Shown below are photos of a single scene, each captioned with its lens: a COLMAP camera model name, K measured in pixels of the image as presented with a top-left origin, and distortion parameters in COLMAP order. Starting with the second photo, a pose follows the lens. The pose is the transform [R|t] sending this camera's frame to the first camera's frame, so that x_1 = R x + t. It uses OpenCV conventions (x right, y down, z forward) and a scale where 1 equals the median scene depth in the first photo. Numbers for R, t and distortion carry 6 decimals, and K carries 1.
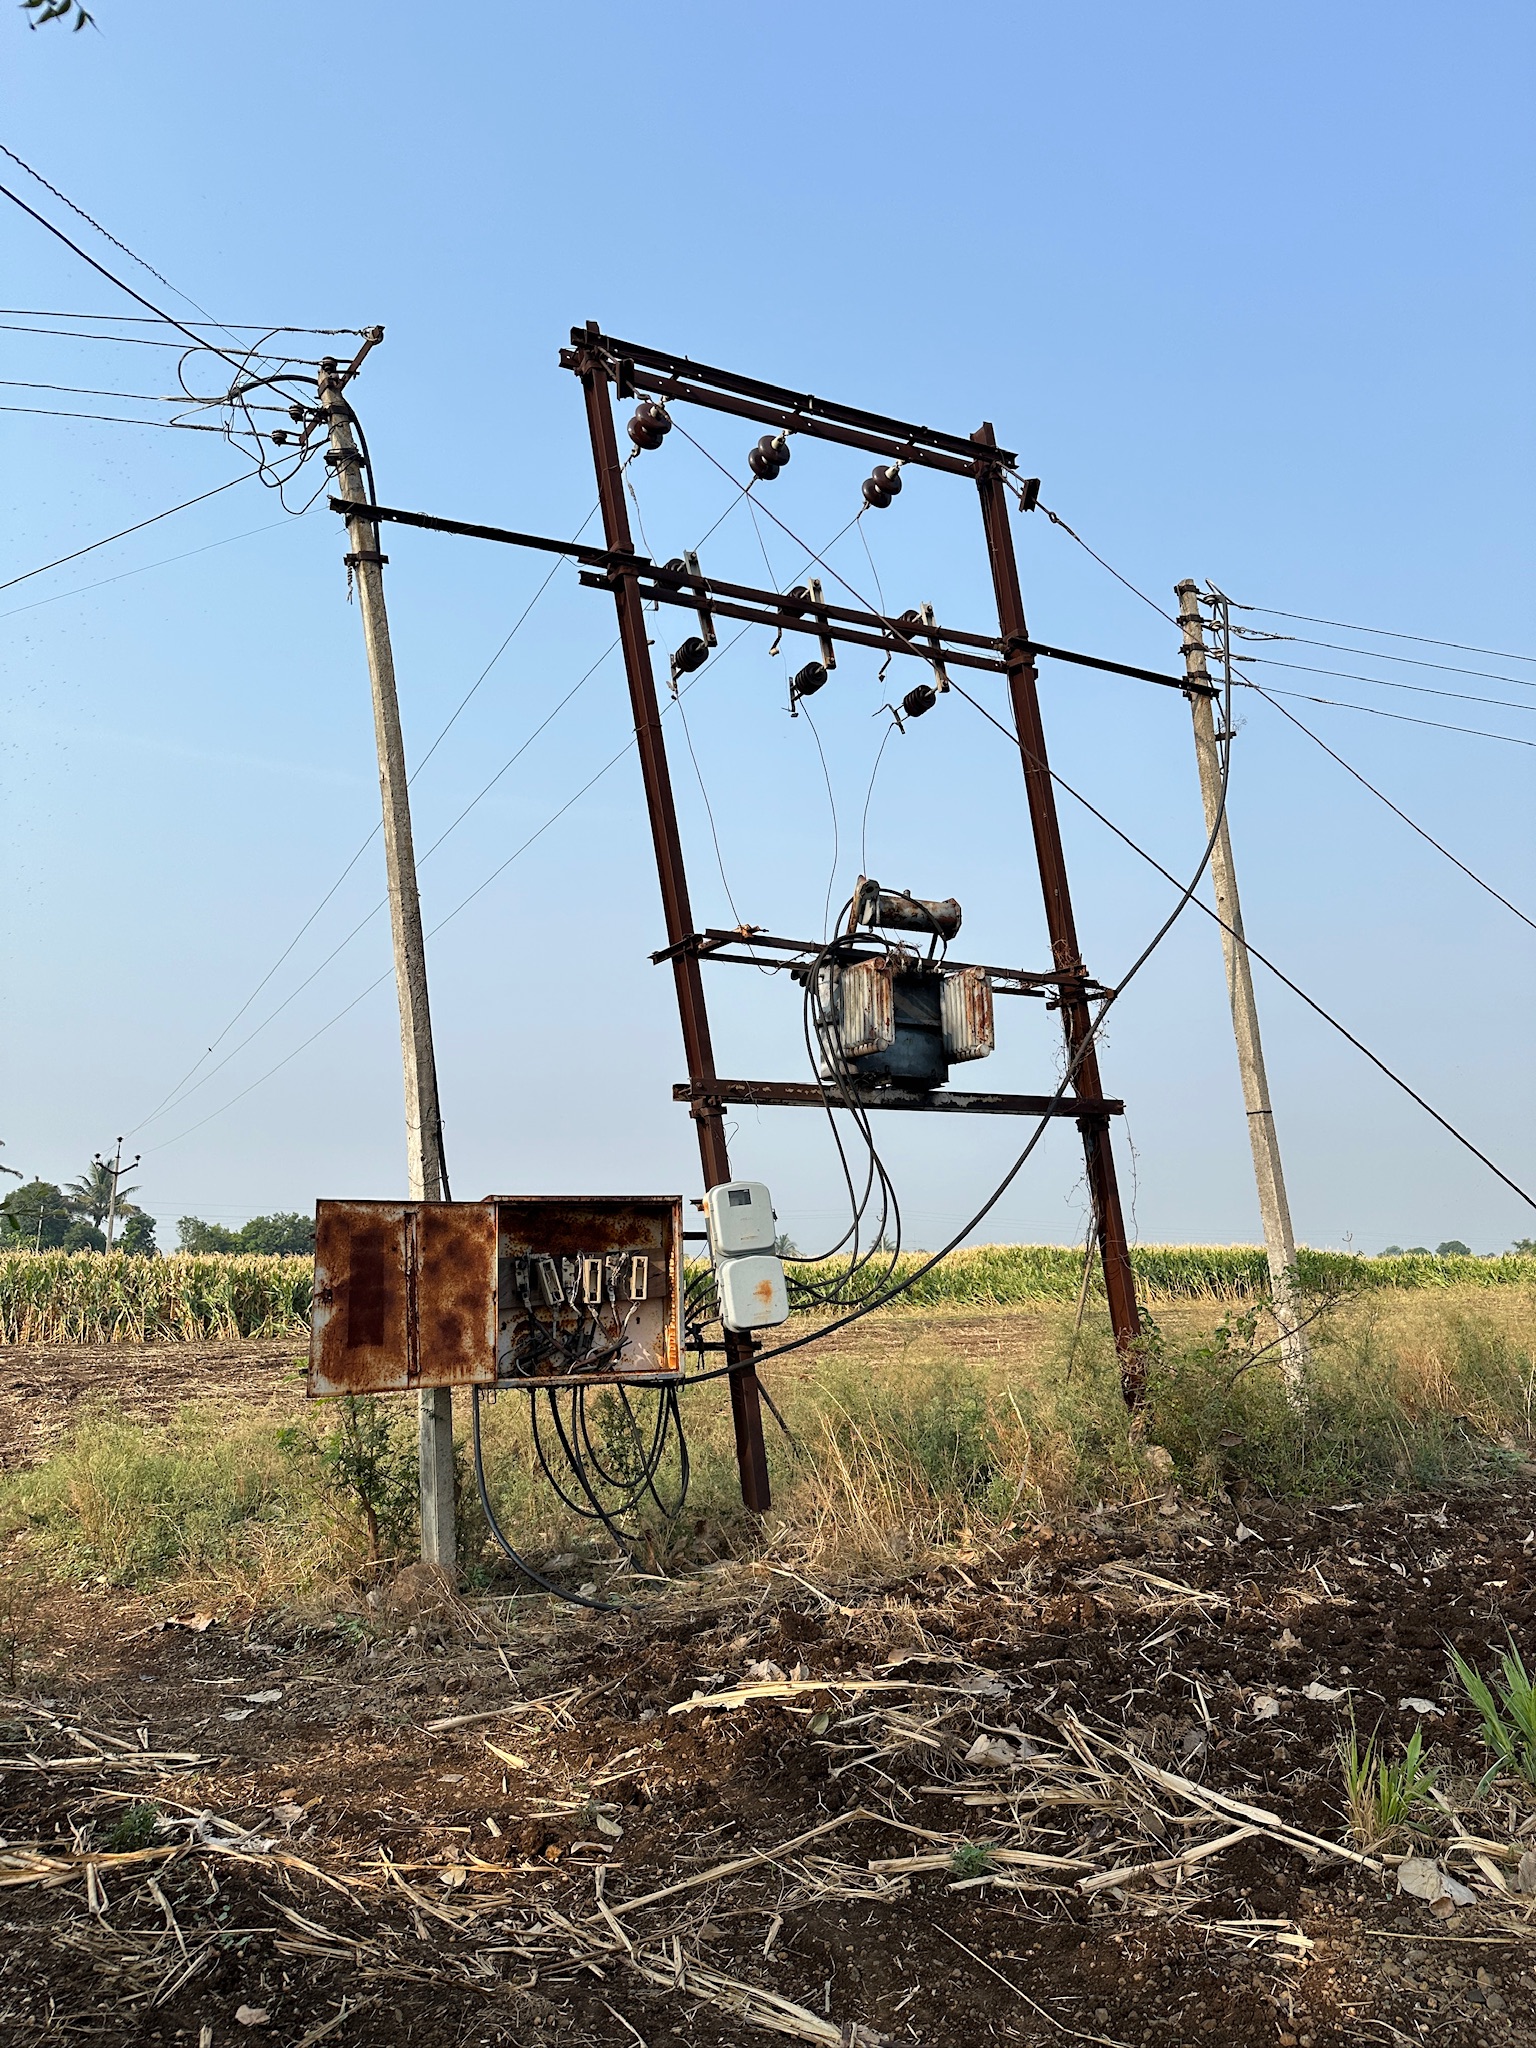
lens RADIAL K [[1436.5, 0, 759.1], [0, 1436.5, 1023.1], [0, 0, 1]] dist [0.057129, -0.076981]
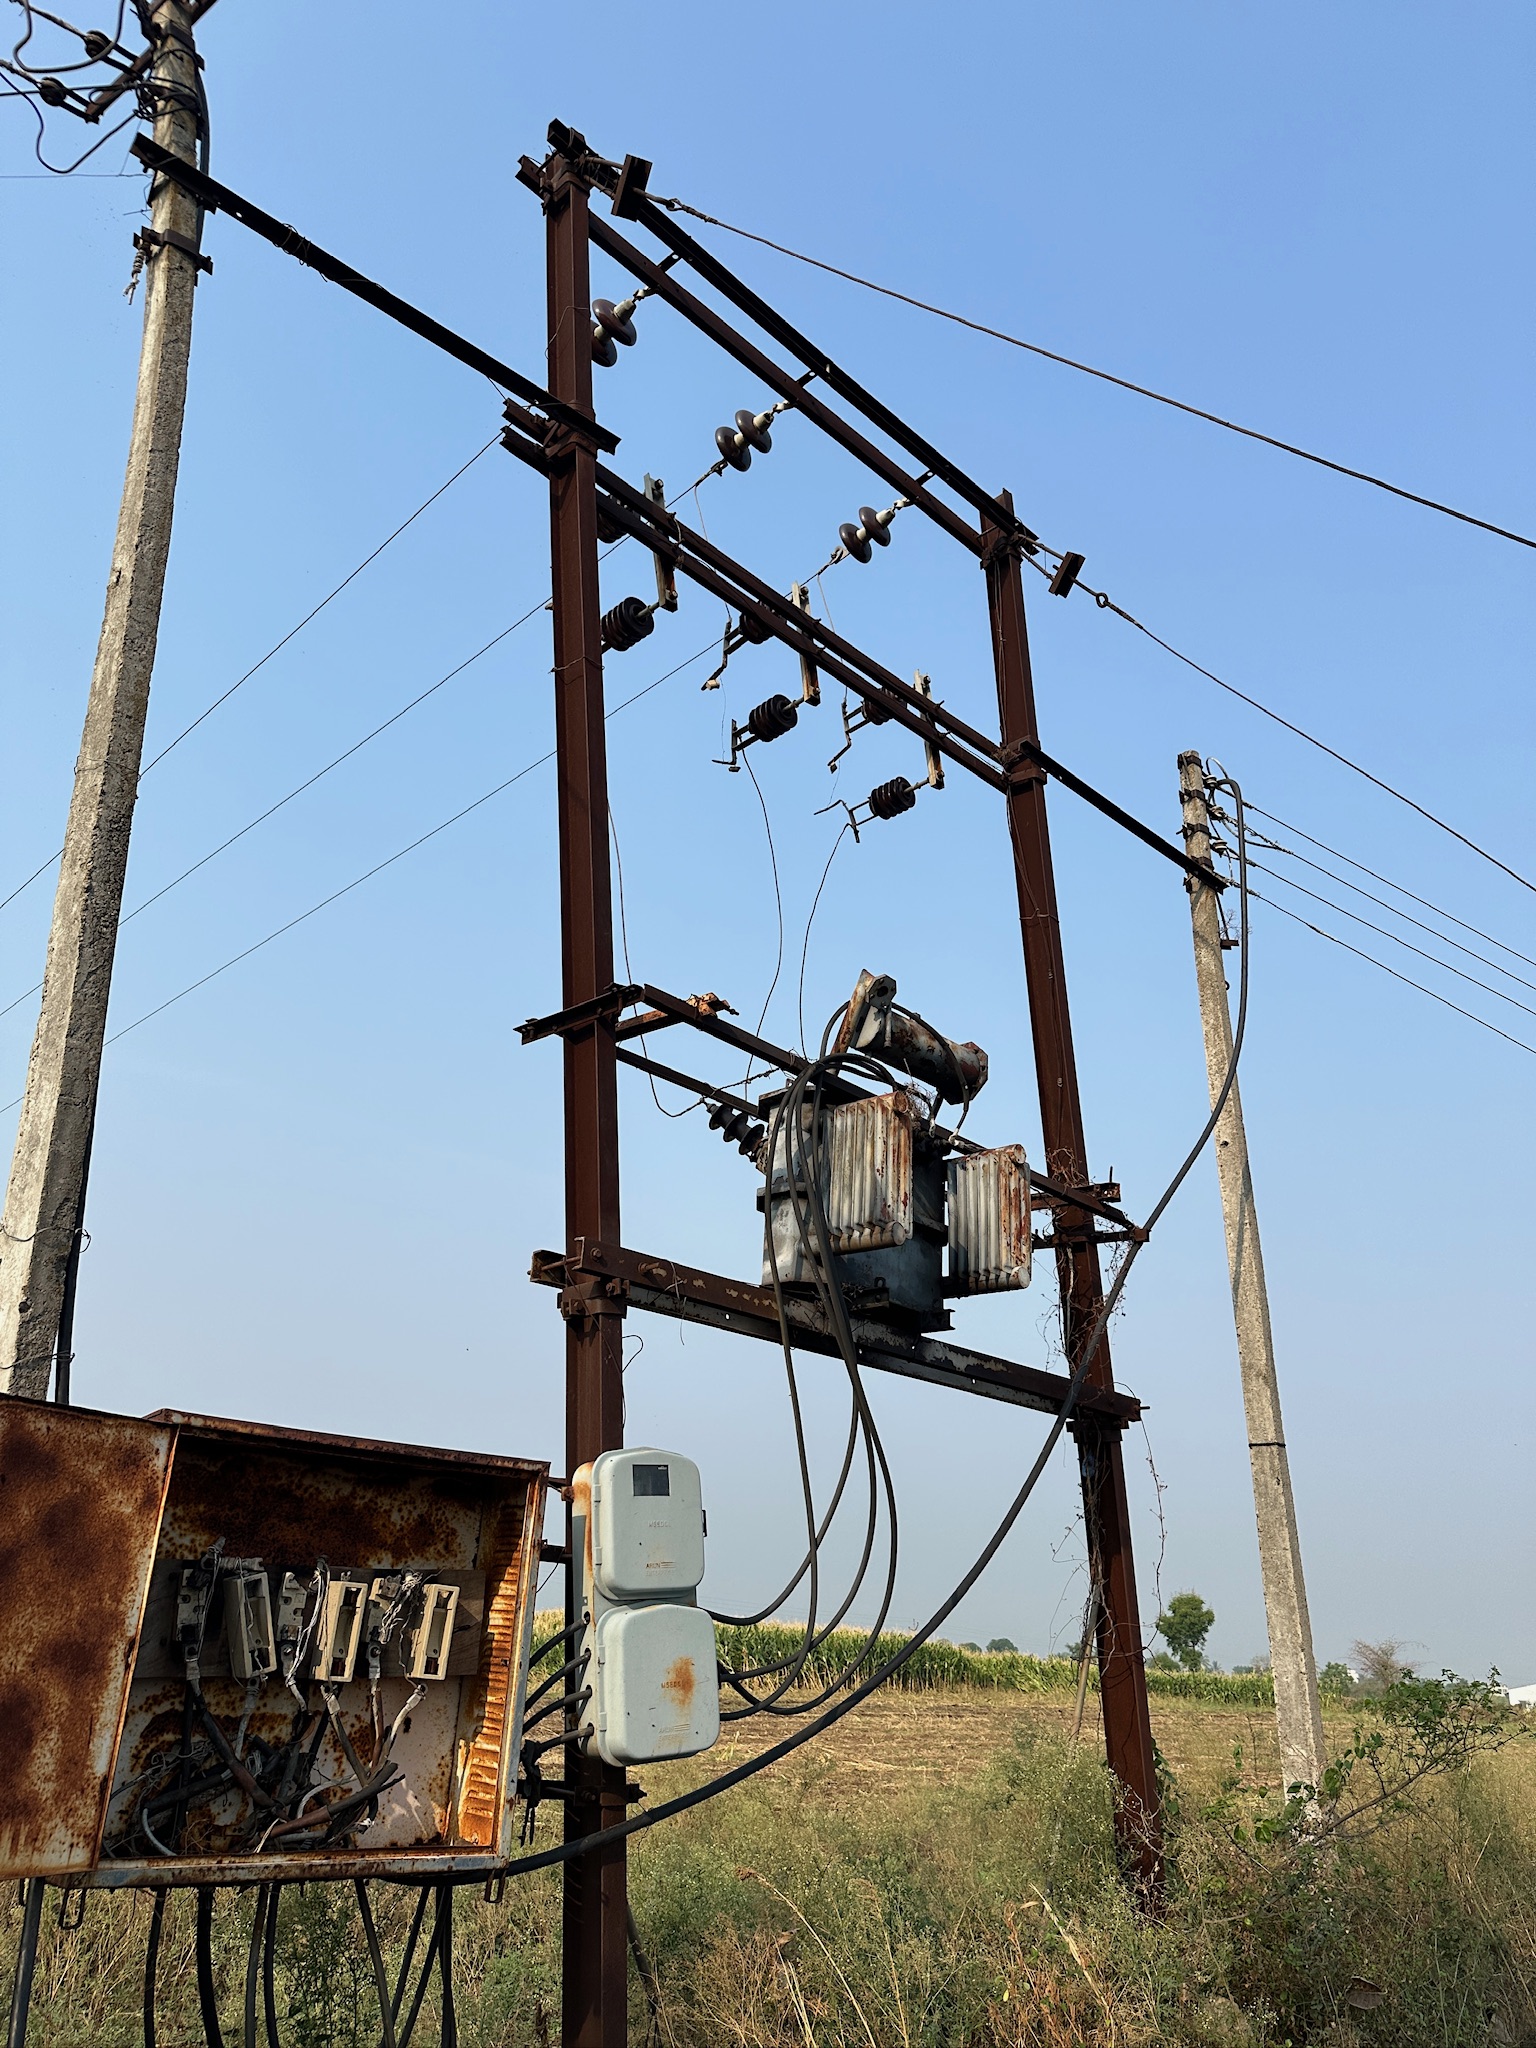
lens RADIAL K [[1436.5, 0, 768.5], [0, 1436.5, 1008.2], [0, 0, 1]] dist [0.057129, -0.076981]
pose [[0.951566, 0.187536, 0.243623, -0.124835], [-0.125292, 0.960172, -0.249743, 0.078468], [-0.280756, 0.207123, 0.937164, 0.437972]]
